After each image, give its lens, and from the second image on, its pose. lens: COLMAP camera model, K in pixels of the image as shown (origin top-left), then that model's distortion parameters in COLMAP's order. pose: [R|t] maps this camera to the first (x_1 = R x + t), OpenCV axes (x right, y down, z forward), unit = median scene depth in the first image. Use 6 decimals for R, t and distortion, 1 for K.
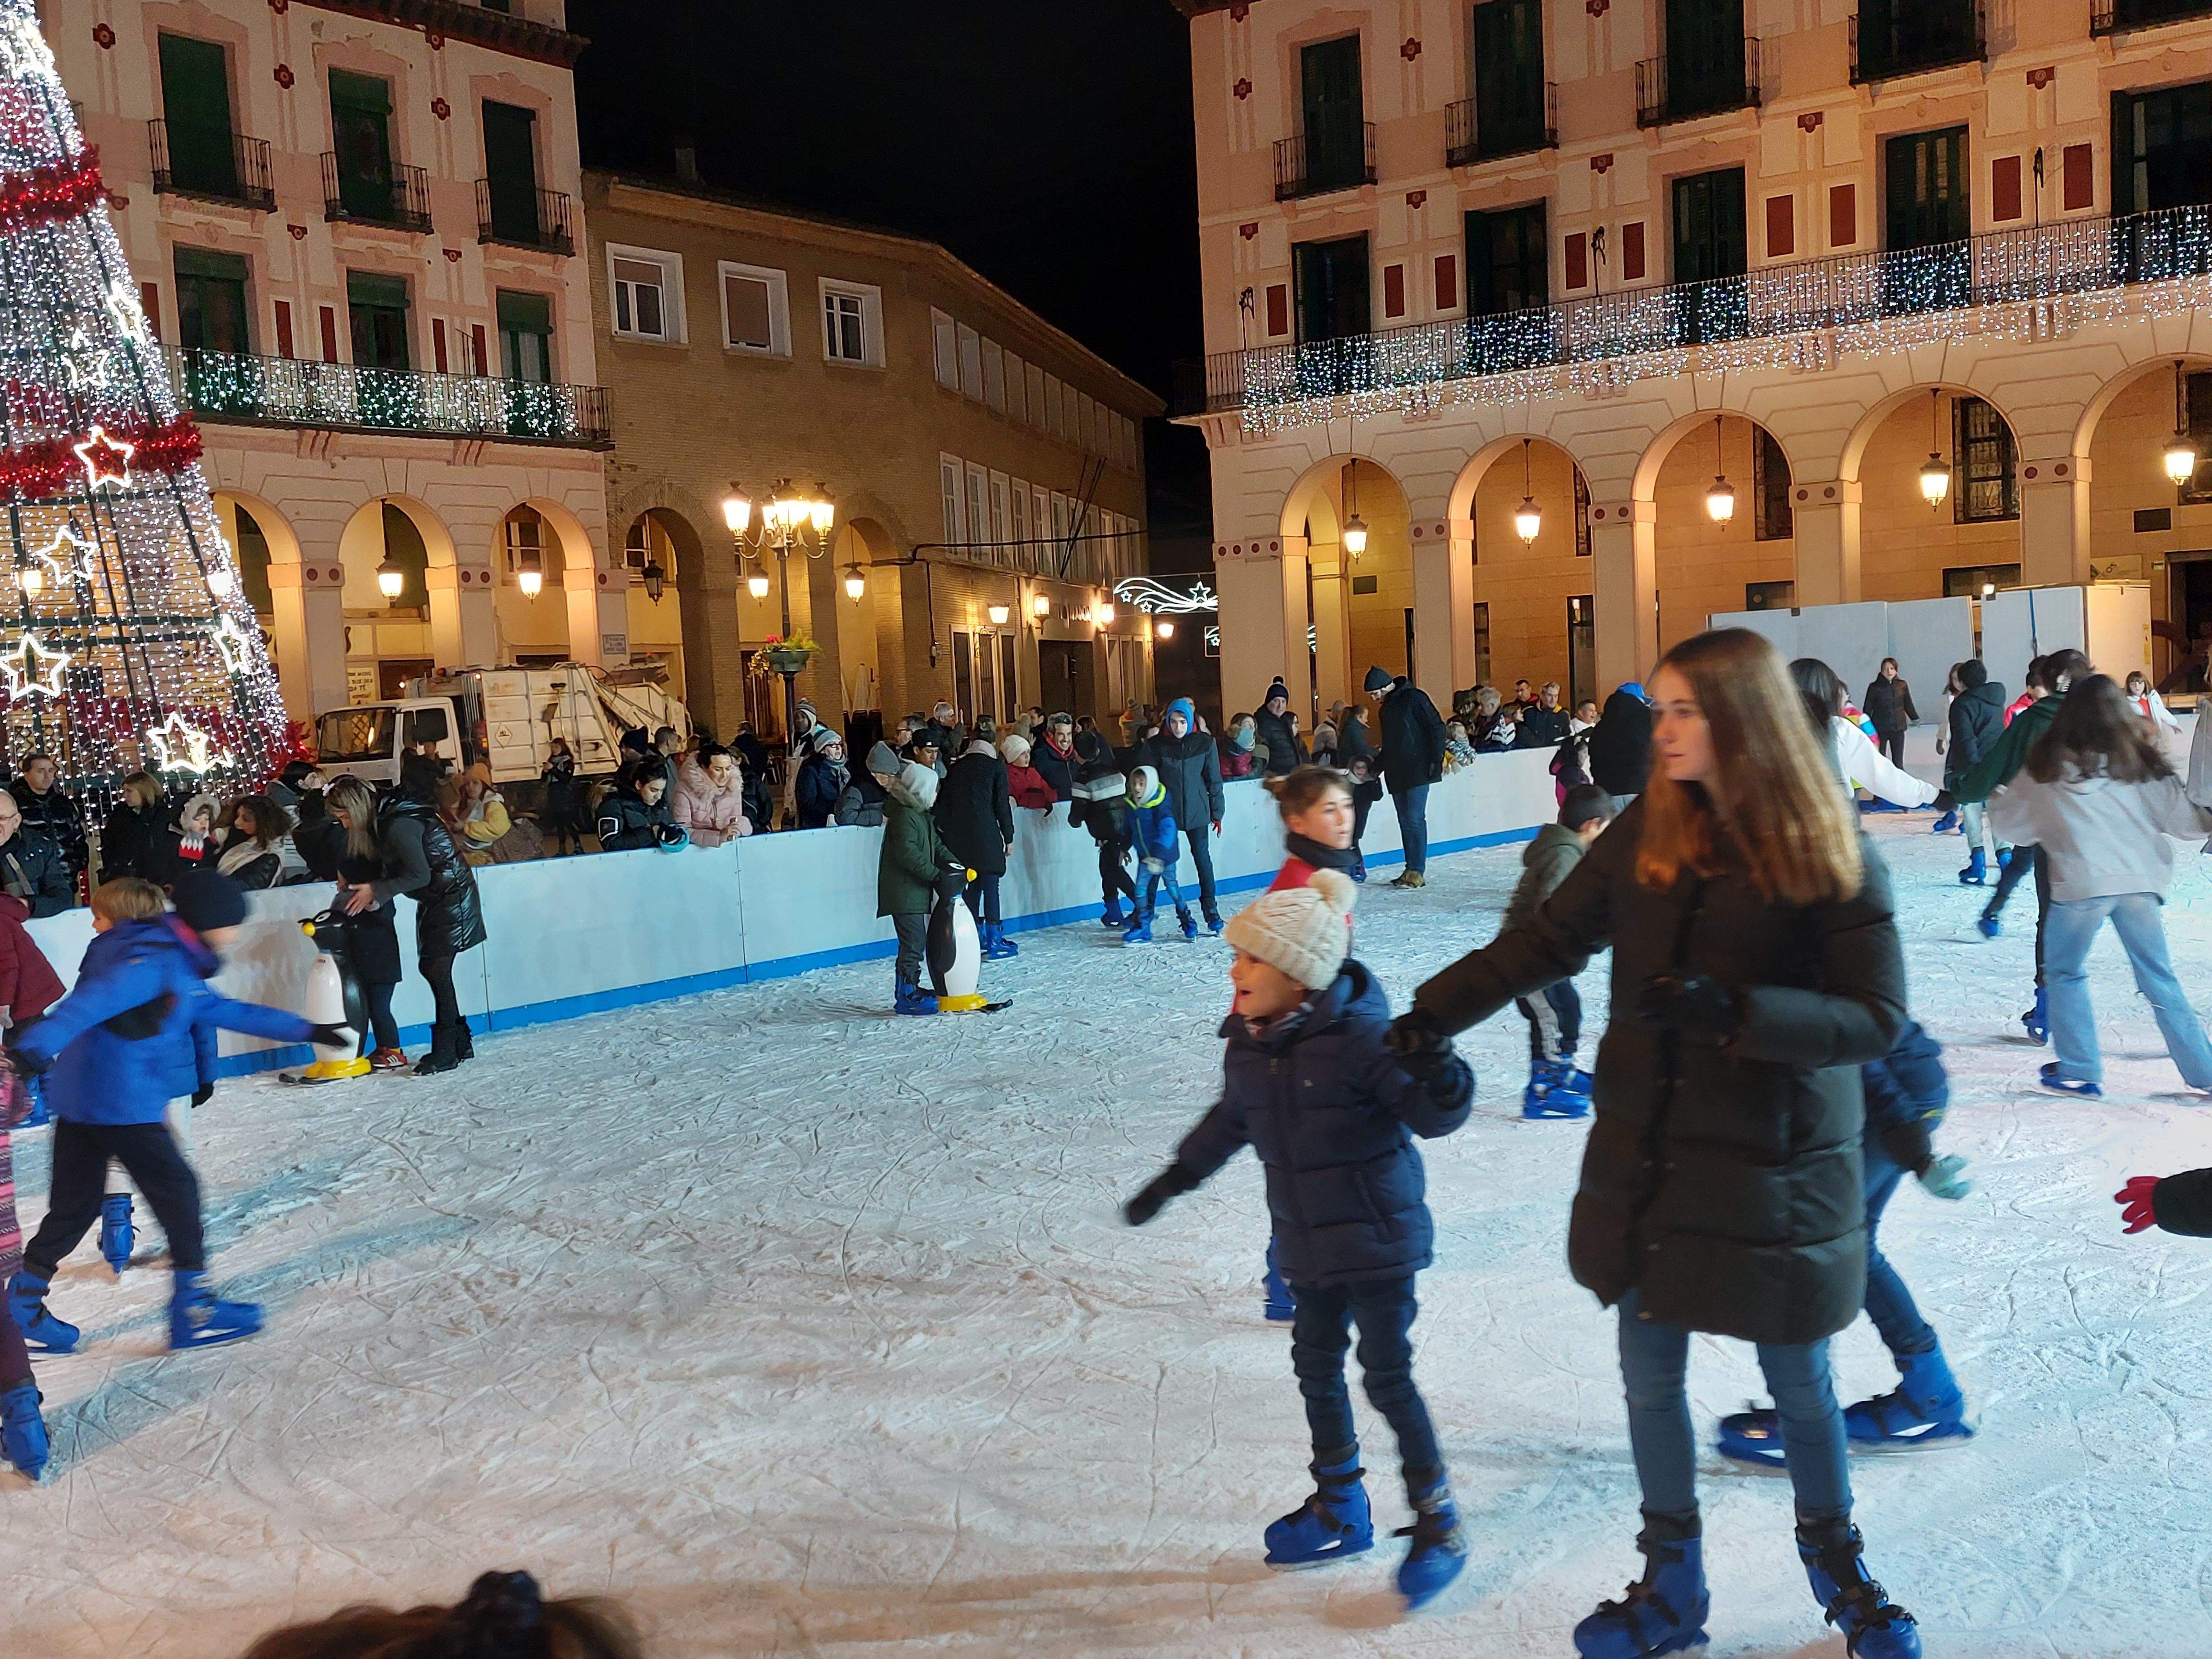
lens RADIAL K [[2294.4, 0, 1085.0], [0, 2294.4, 845.8], [0, 0, 1]] dist [0.079823, 0.000000]
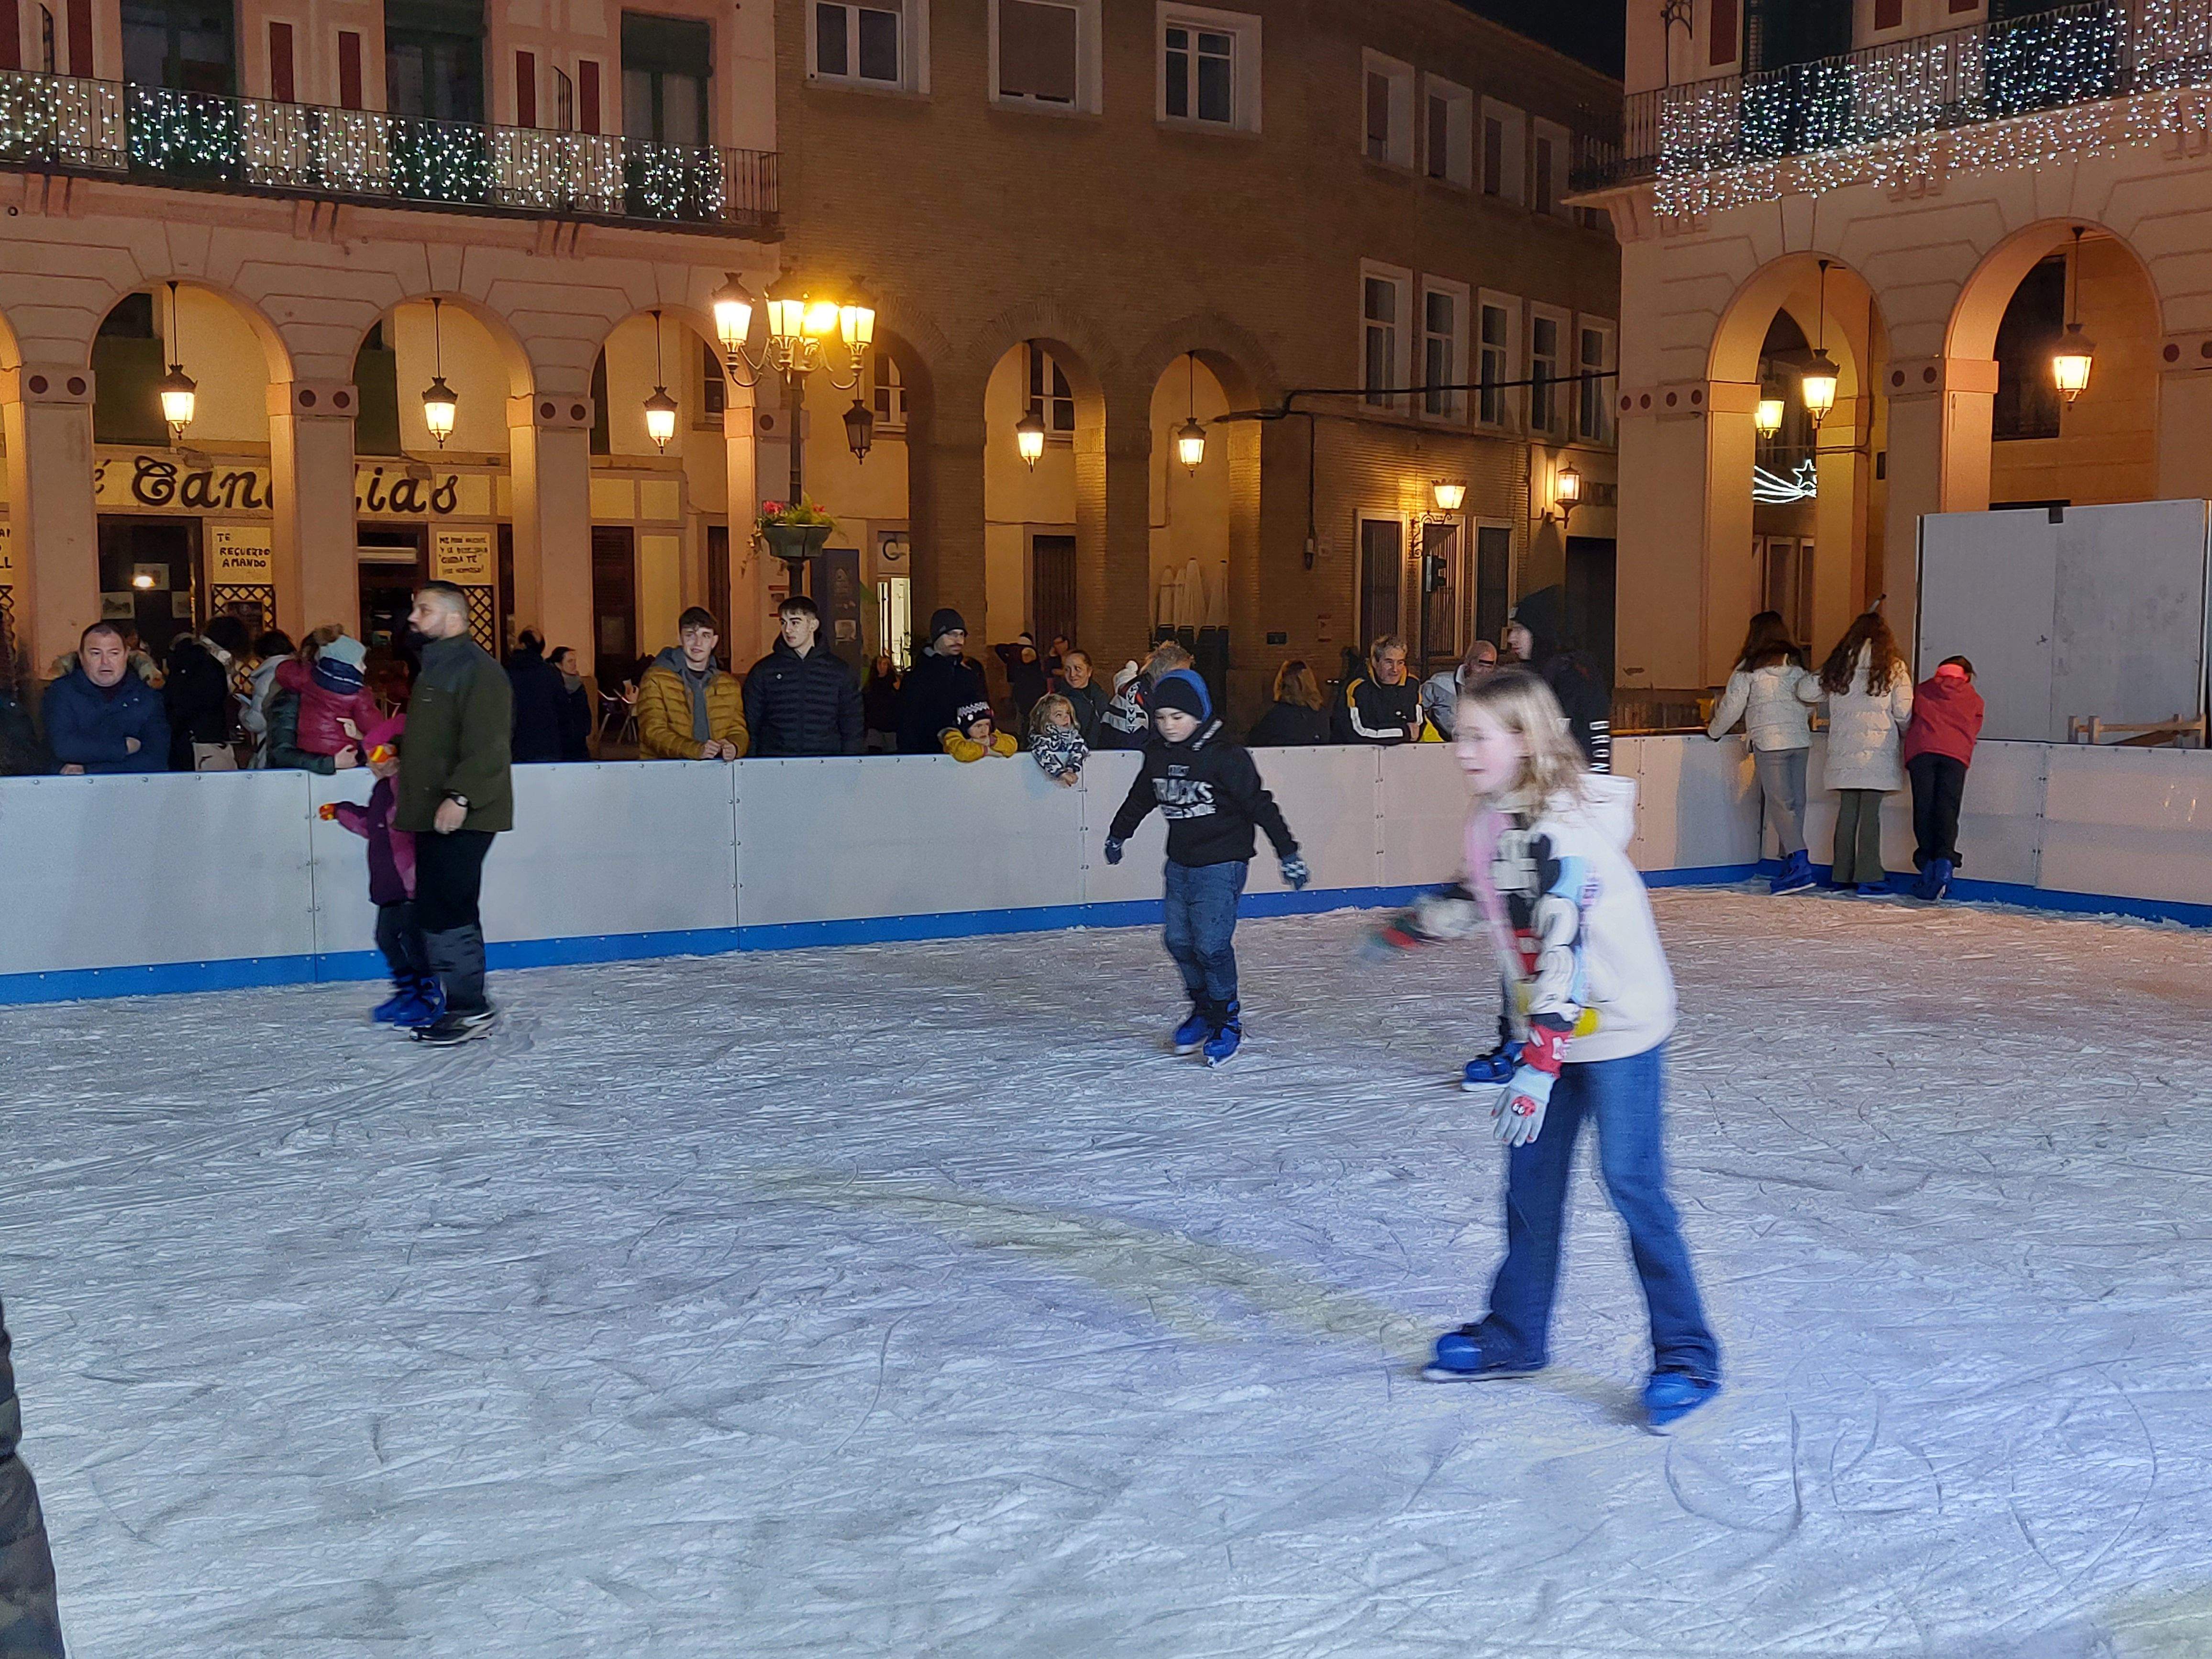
lens RADIAL K [[2805.0, 0, 1131.7], [0, 2805.0, 889.2], [0, 0, 1]] dist [0.054070, 0.000000]
pose [[0.947395, 0.081882, -0.309415, 0.194749], [-0.070774, 0.996386, 0.046978, -0.020707], [0.312143, -0.022608, 0.949766, 0.210693]]
